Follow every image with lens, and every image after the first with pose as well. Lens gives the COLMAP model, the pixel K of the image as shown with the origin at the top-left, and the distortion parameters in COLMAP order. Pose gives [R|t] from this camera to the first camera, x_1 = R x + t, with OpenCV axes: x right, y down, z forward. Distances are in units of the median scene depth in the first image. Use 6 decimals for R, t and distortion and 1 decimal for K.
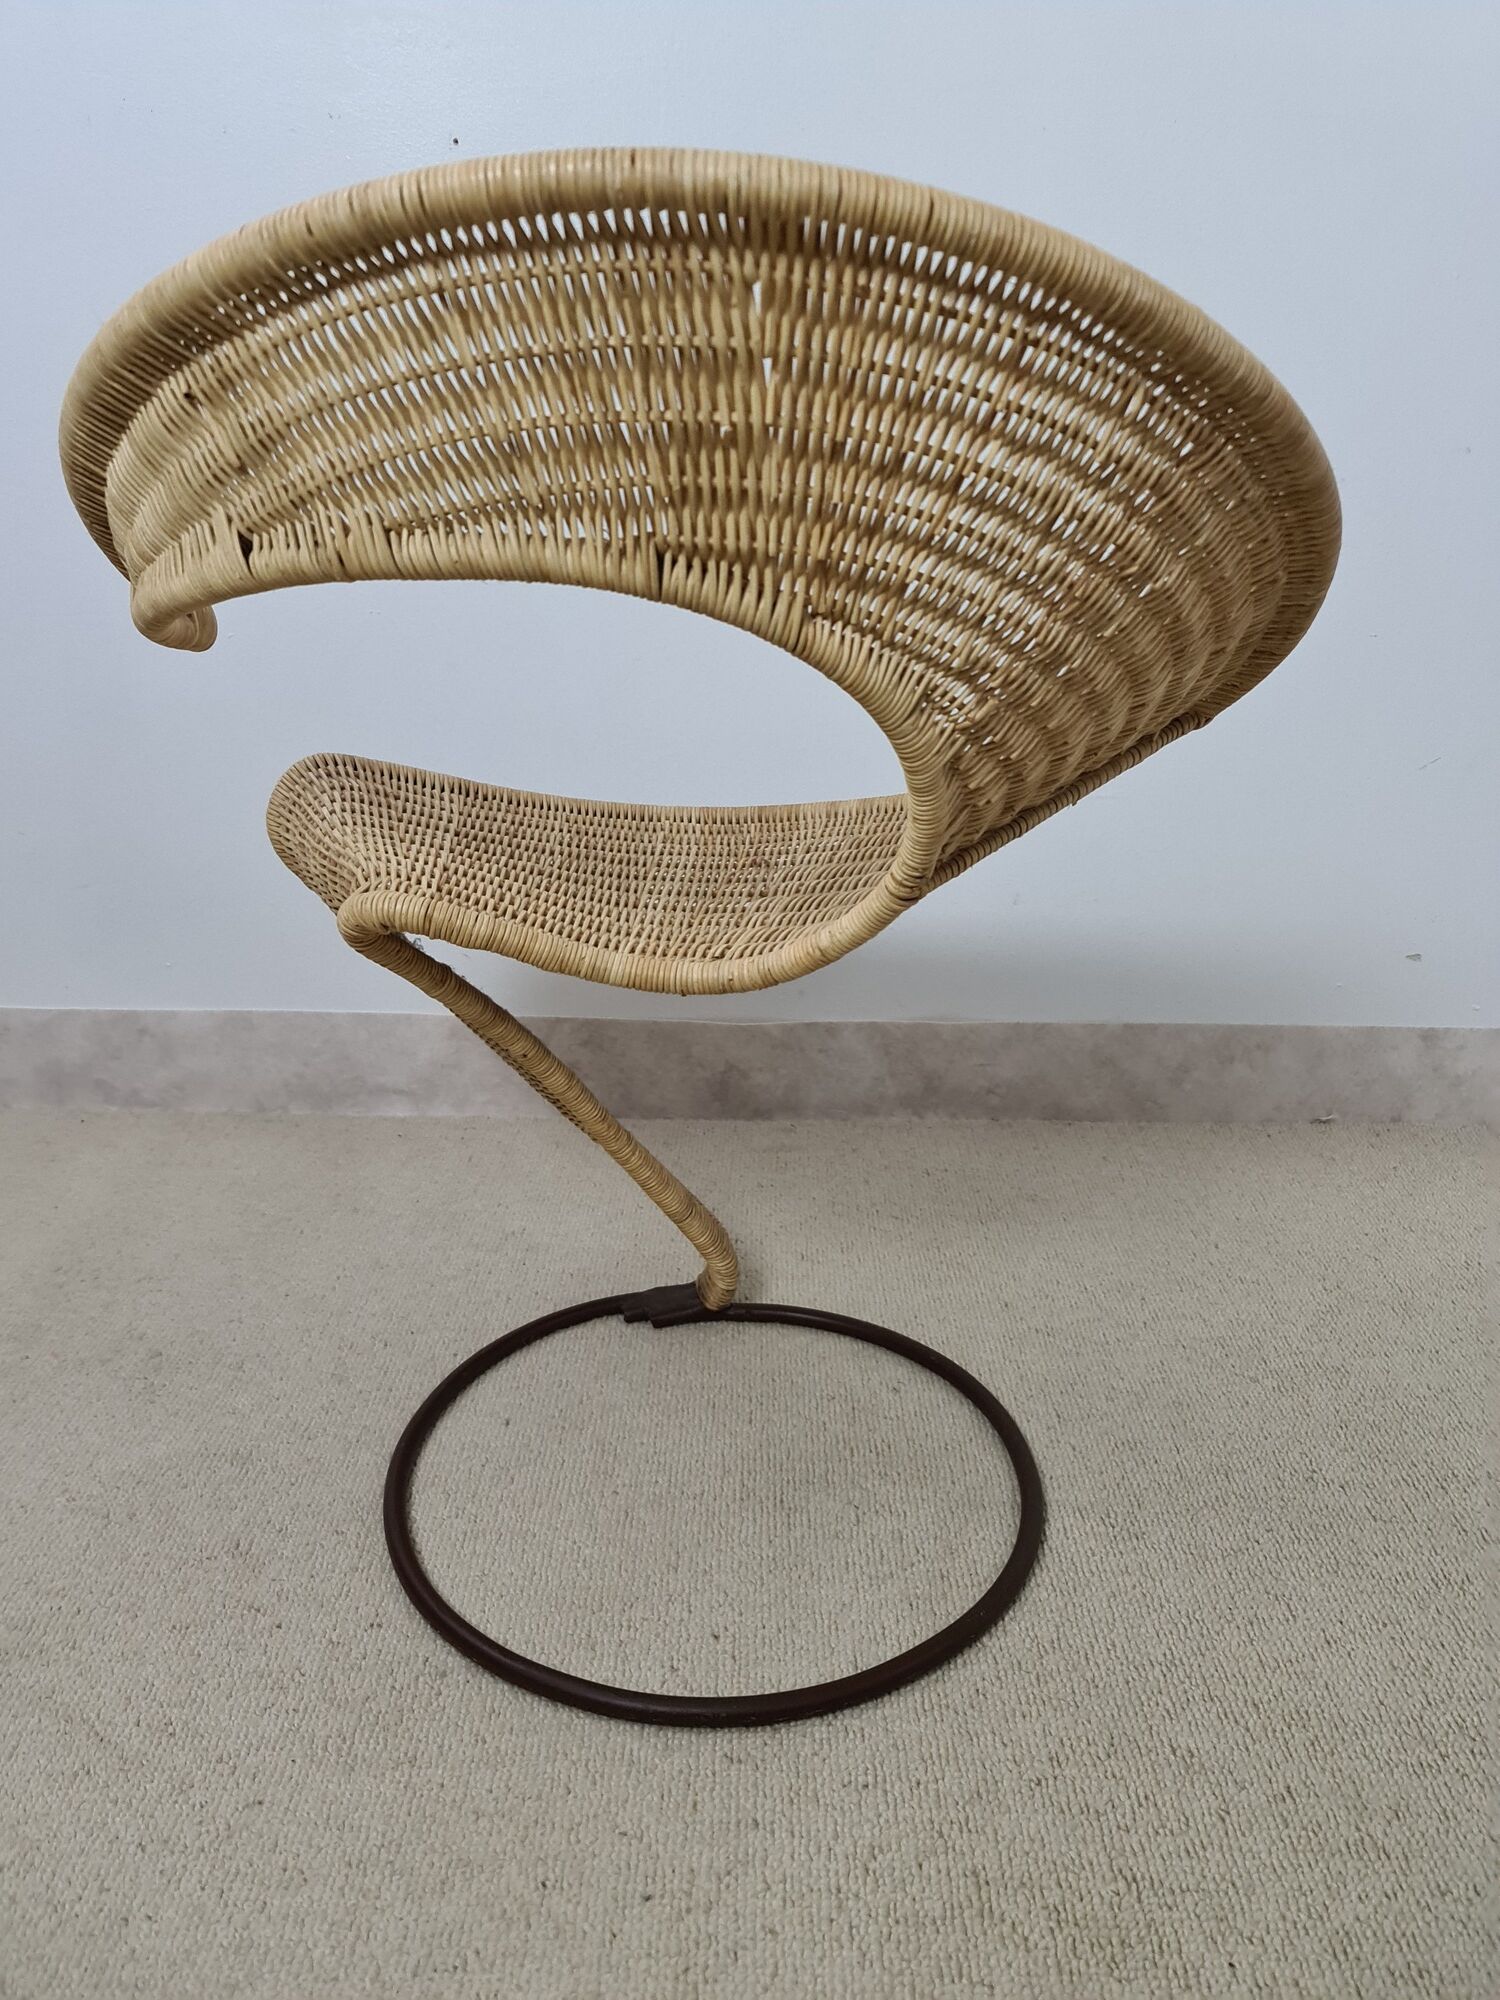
lens RADIAL K [[1457.7, 0, 737.1], [0, 1457.7, 1010.6], [0, 0, 1]] dist [0.066541, -0.063549]
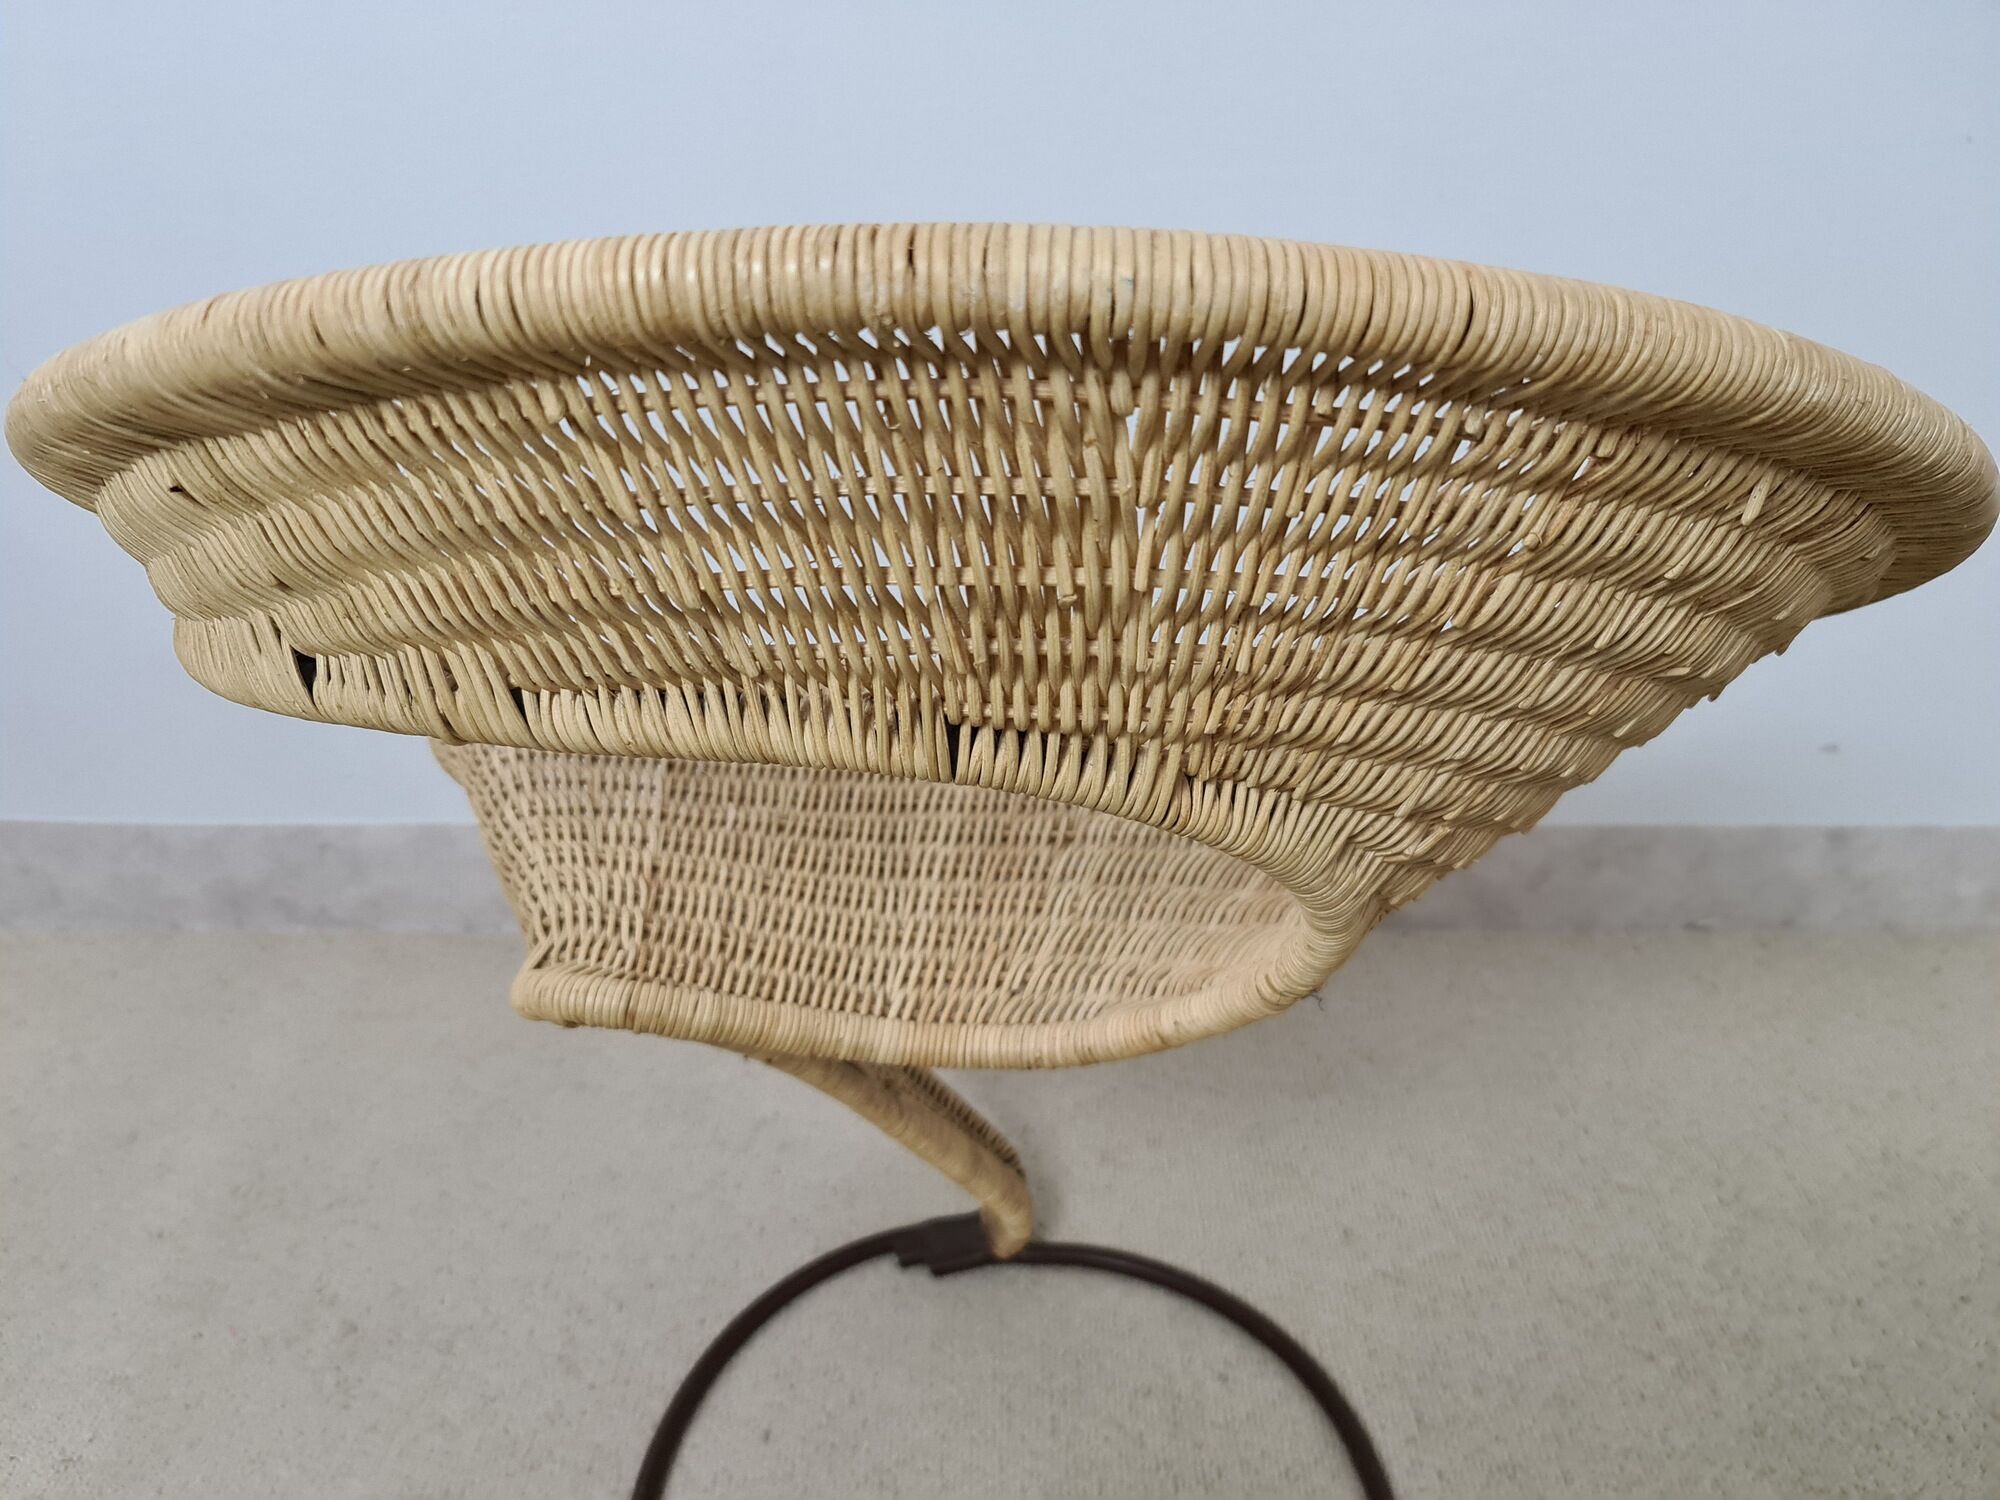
lens RADIAL K [[1457.7, 0, 979.3], [0, 1457.7, 767.1], [0, 0, 1]] dist [0.066541, -0.063549]
pose [[0.999853, -0.016166, -0.005700, -0.031976], [0.016888, 0.985960, 0.166126, -0.335848], [0.002934, -0.166198, 0.986088, 0.319530]]
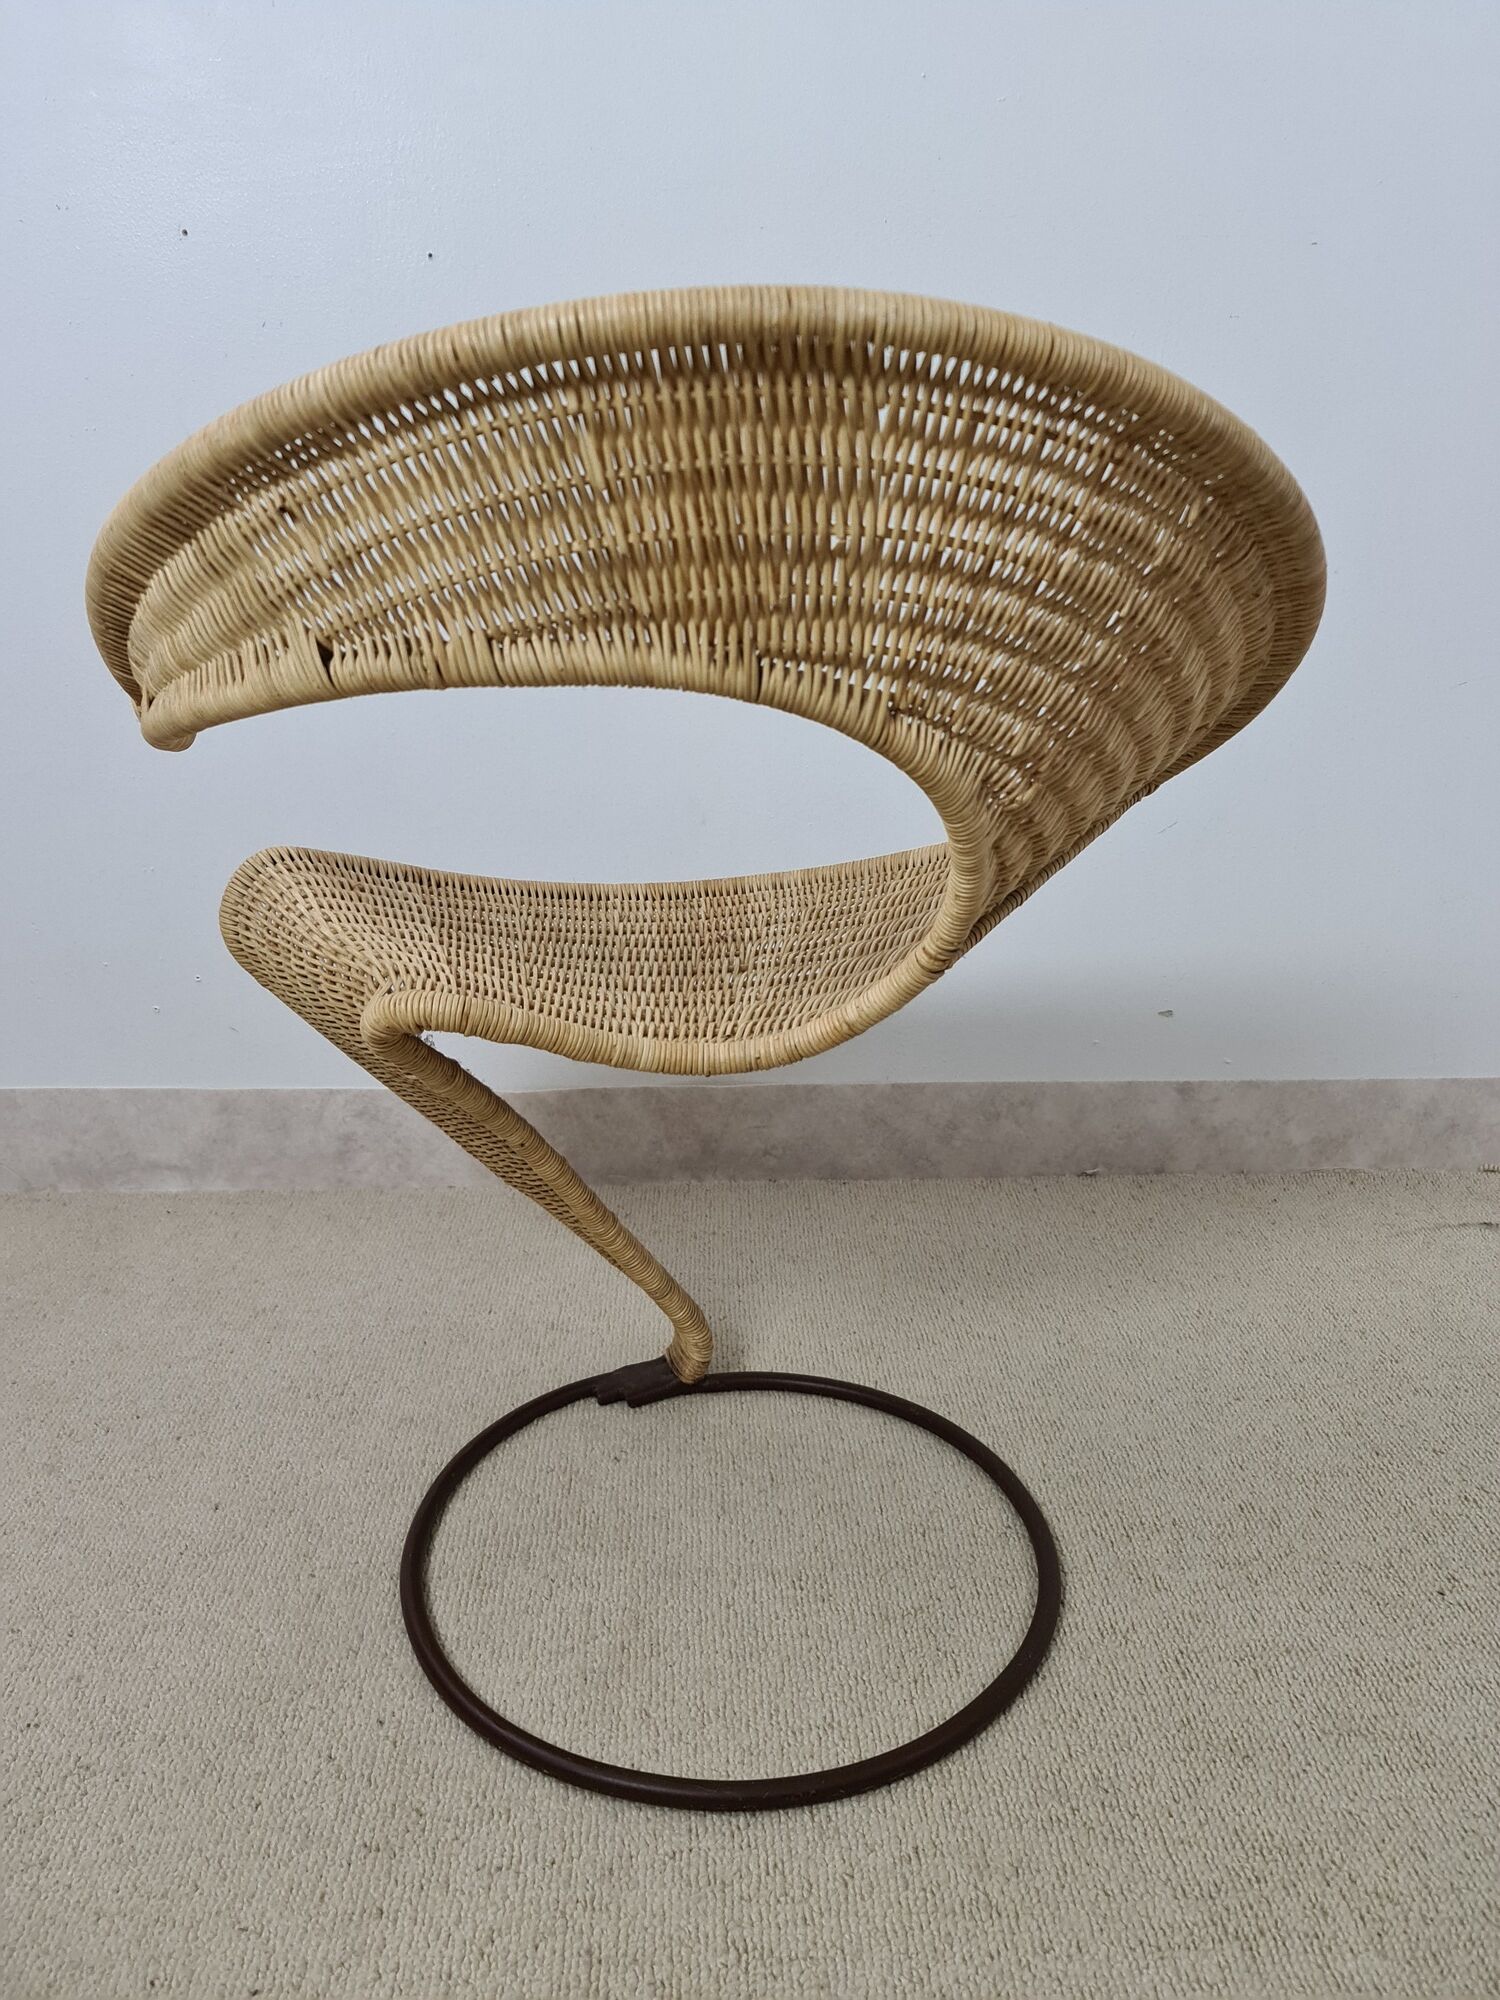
lens RADIAL K [[1457.7, 0, 742.5], [0, 1457.7, 1006.3], [0, 0, 1]] dist [0.066541, -0.063549]
pose [[0.998673, -0.017789, 0.048321, 0.218736], [0.019569, 0.999138, -0.036617, -0.019050], [-0.047628, 0.037514, 0.998160, -0.031432]]
